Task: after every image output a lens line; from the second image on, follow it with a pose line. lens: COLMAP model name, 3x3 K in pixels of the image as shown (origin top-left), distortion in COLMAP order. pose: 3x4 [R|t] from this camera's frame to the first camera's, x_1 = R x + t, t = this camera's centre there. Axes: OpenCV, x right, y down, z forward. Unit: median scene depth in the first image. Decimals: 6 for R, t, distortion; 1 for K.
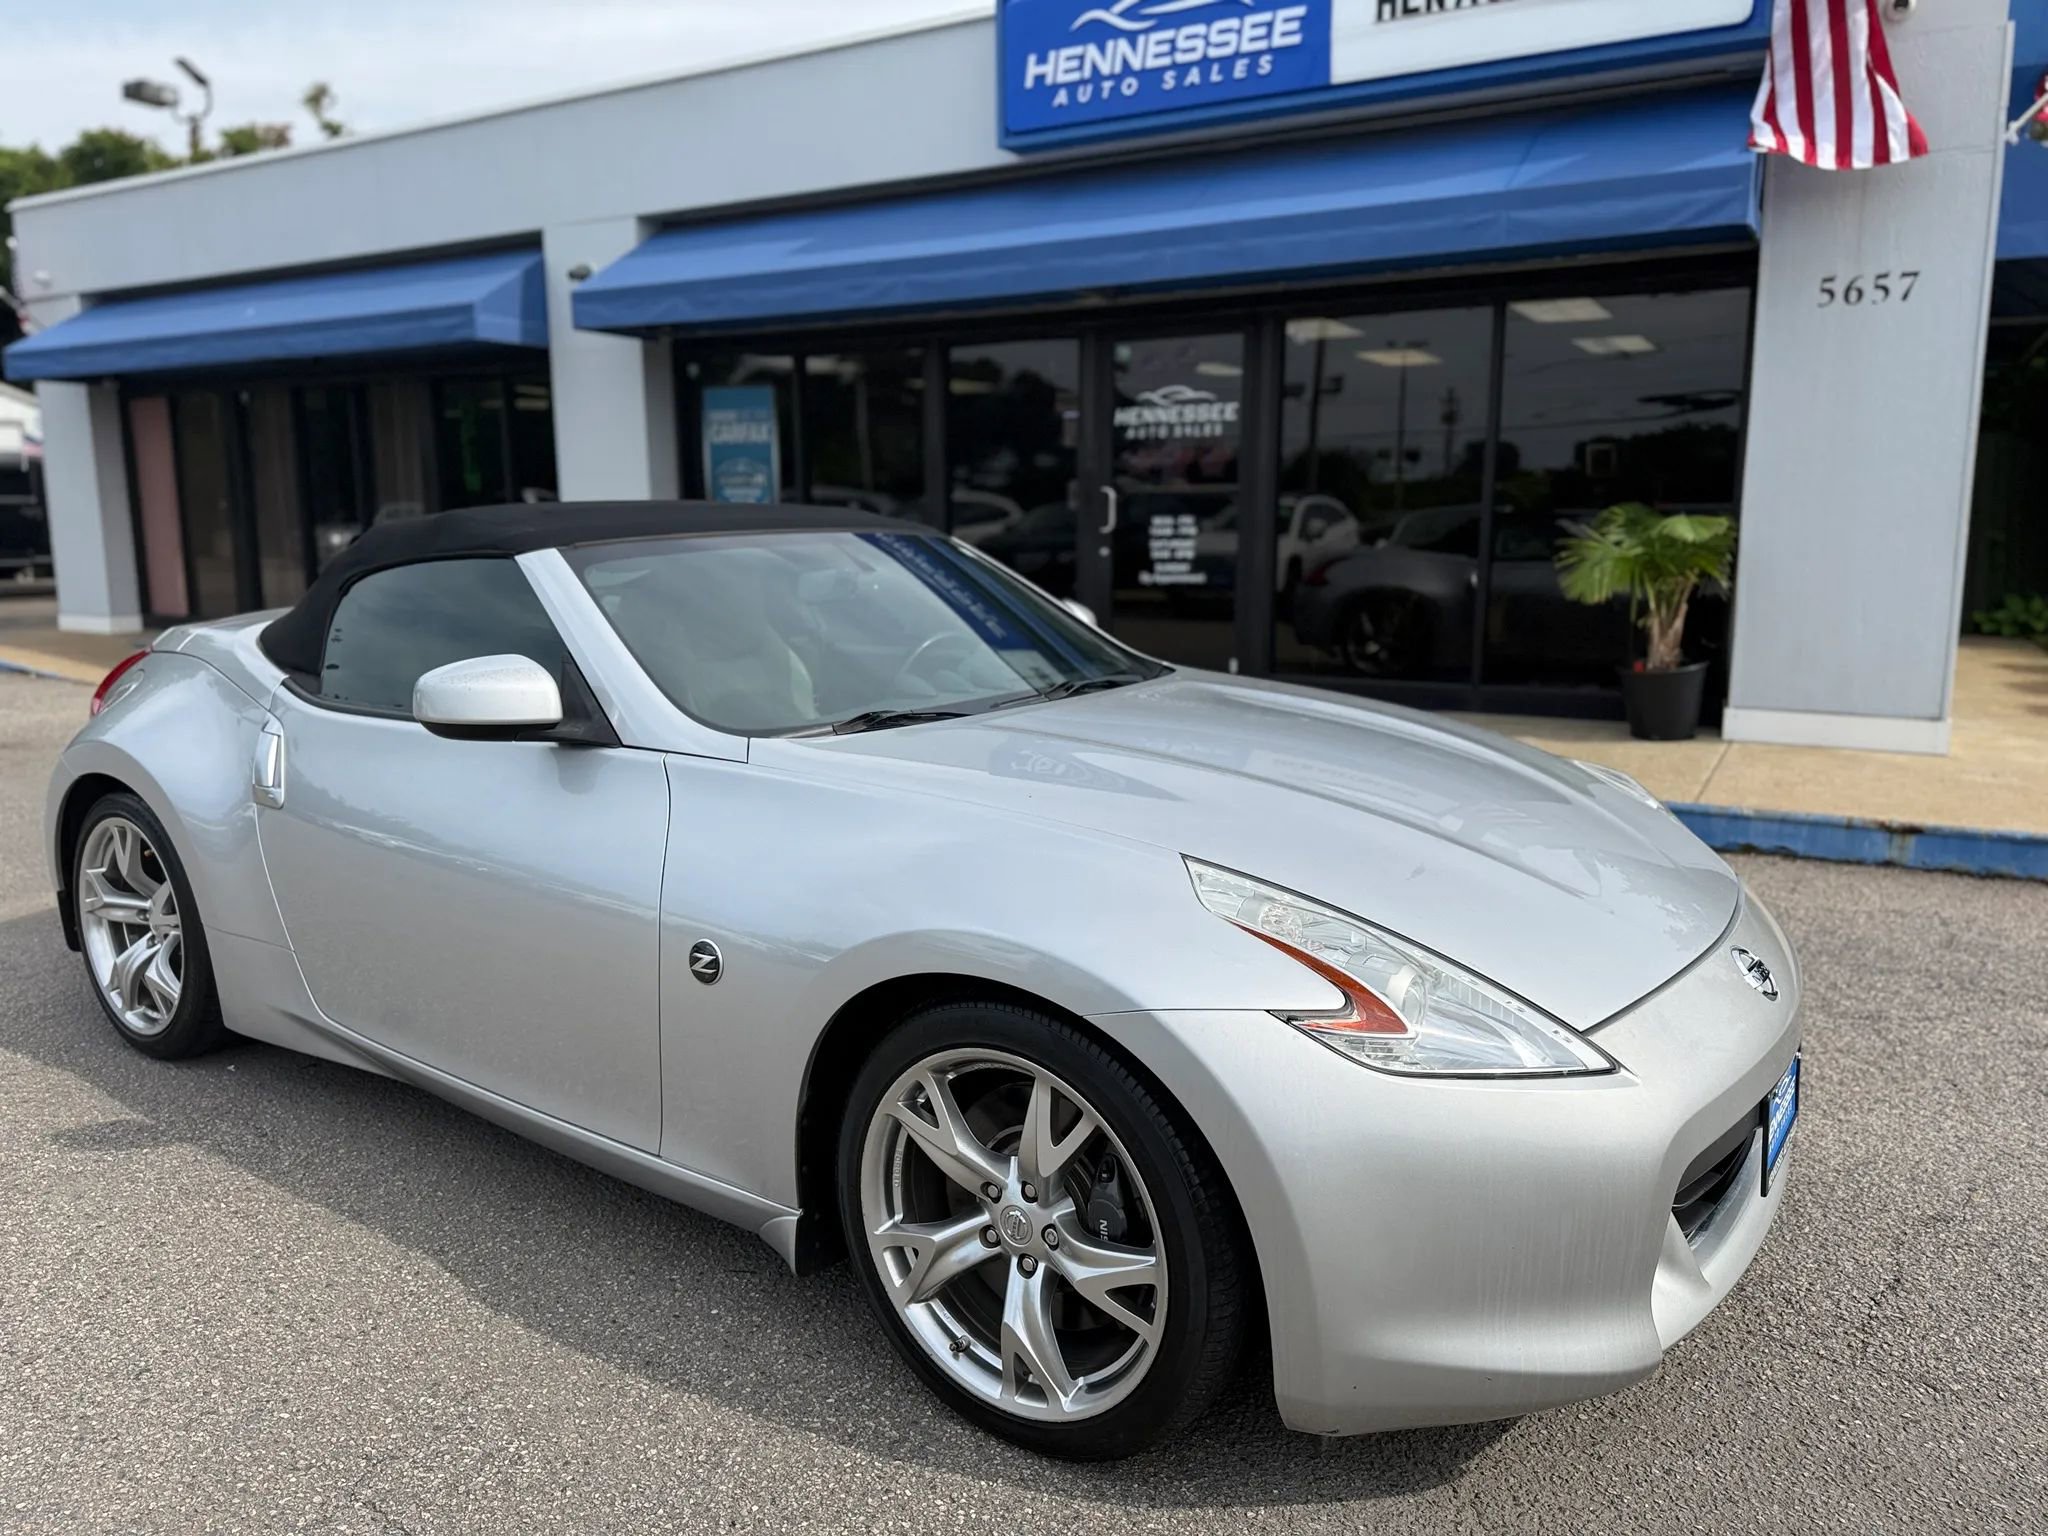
lens RADIAL K [[1425.2, 0, 1028.3], [0, 1425.2, 806.1], [0, 0, 1]] dist [0.101759, -0.191103]
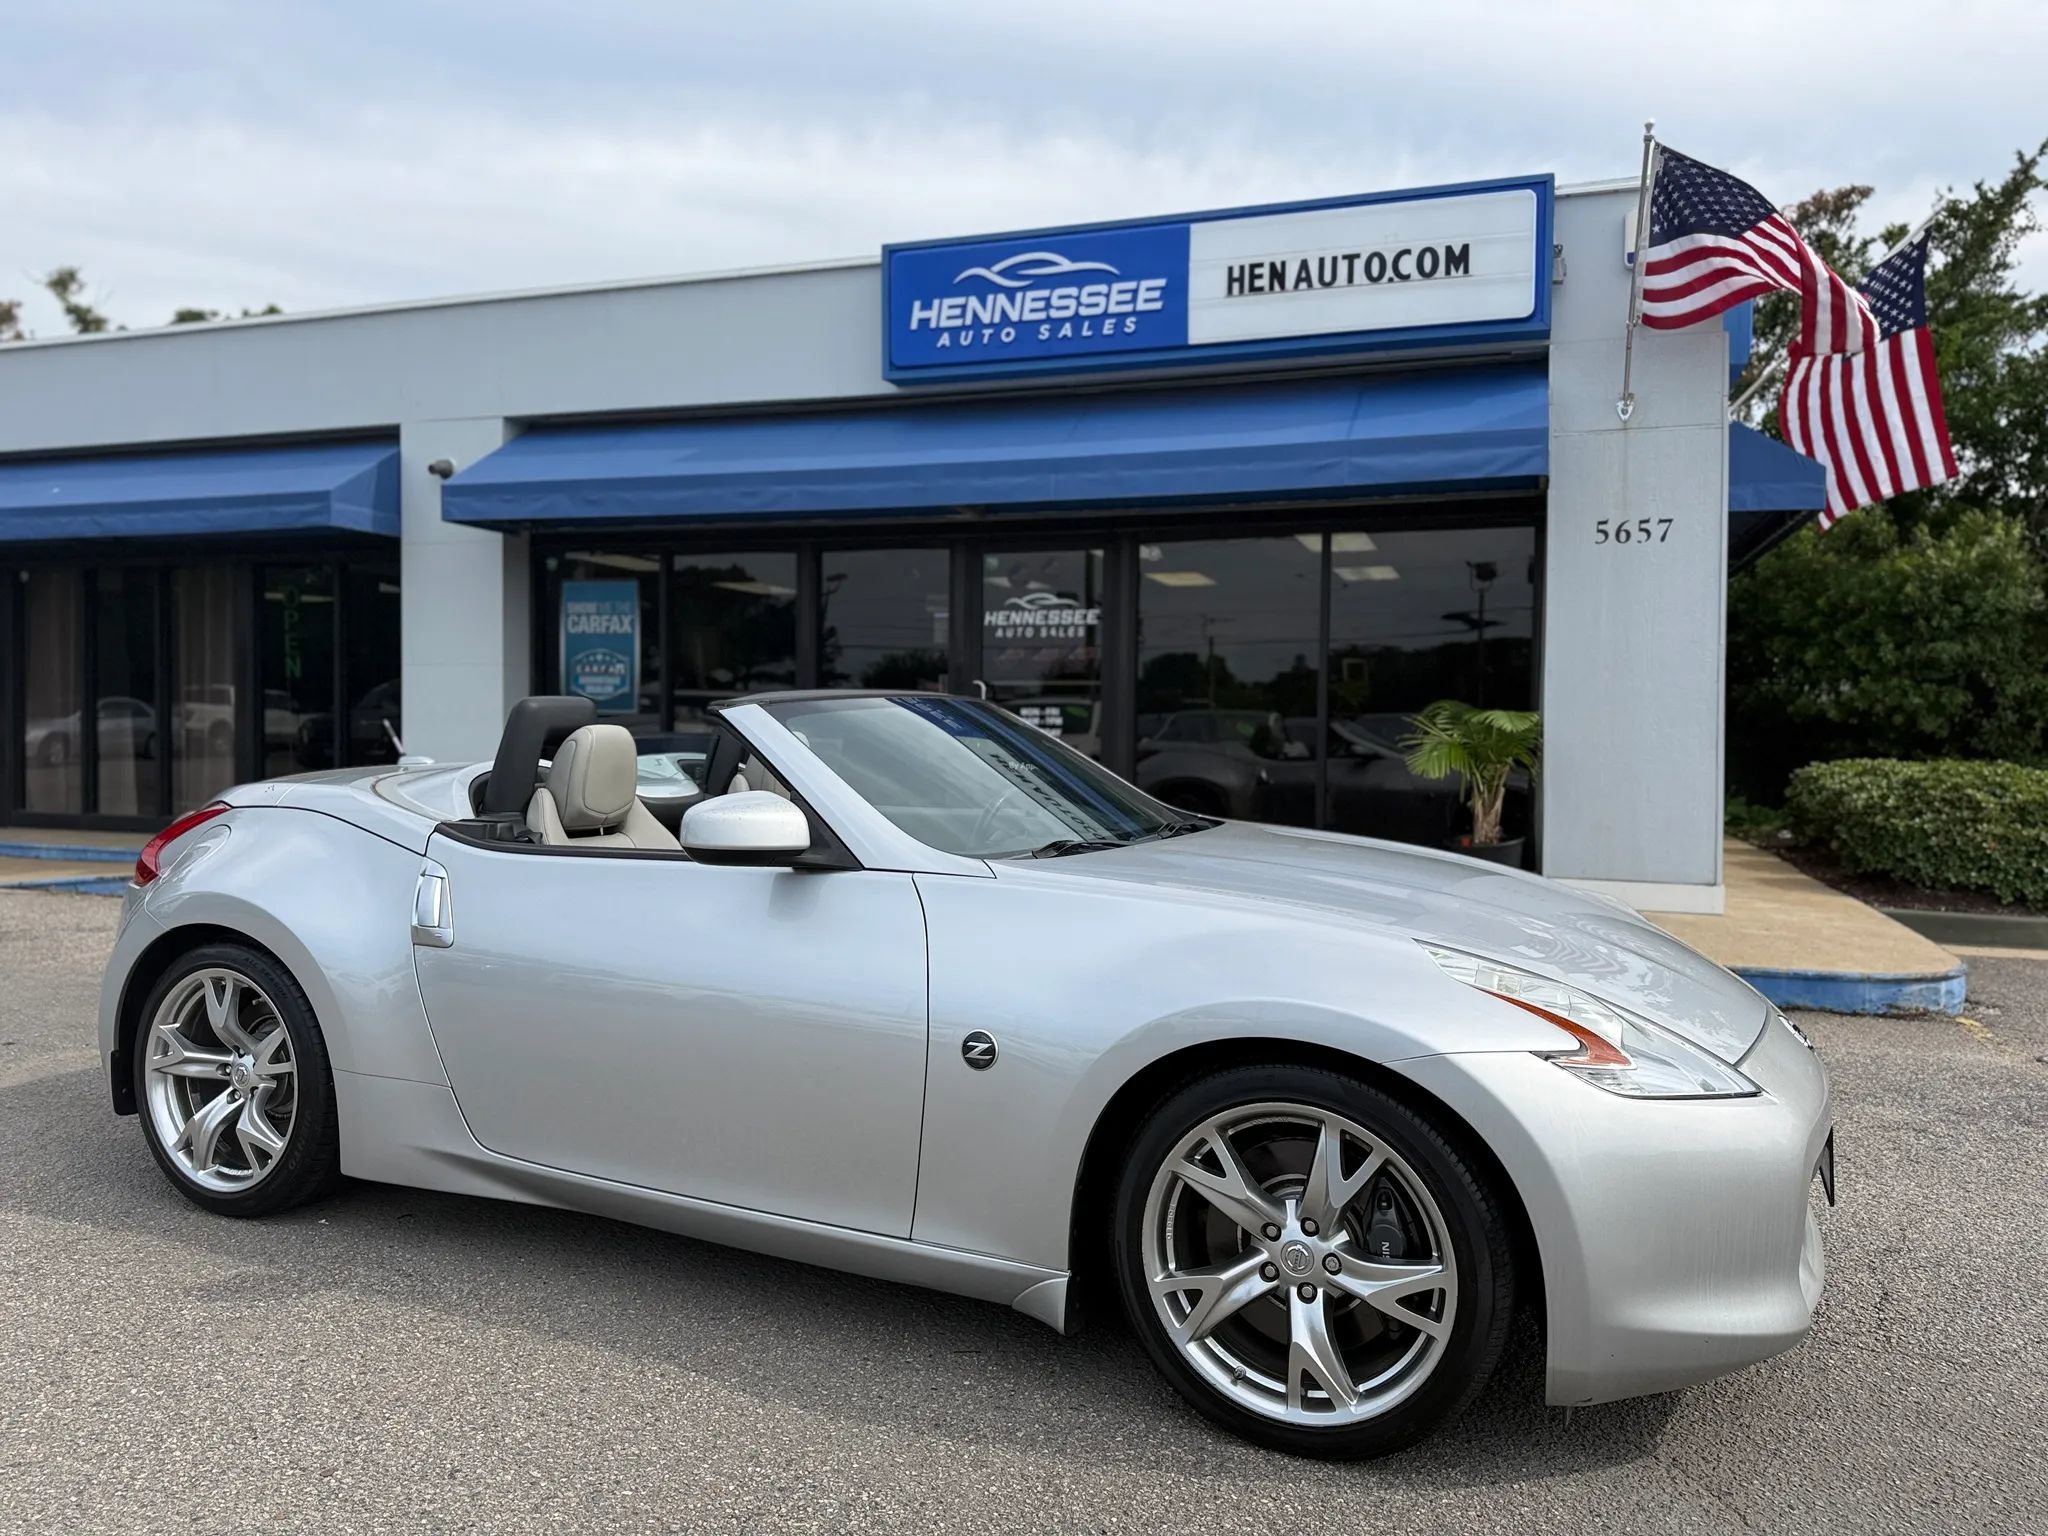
lens RADIAL K [[1425.2, 0, 1028.3], [0, 1425.2, 806.1], [0, 0, 1]] dist [0.101759, -0.191103]
pose [[0.981341, 0.002623, 0.192256, -0.131300], [0.024491, 0.990057, -0.138522, 0.024120], [-0.190708, 0.140646, 0.971519, -0.045750]]
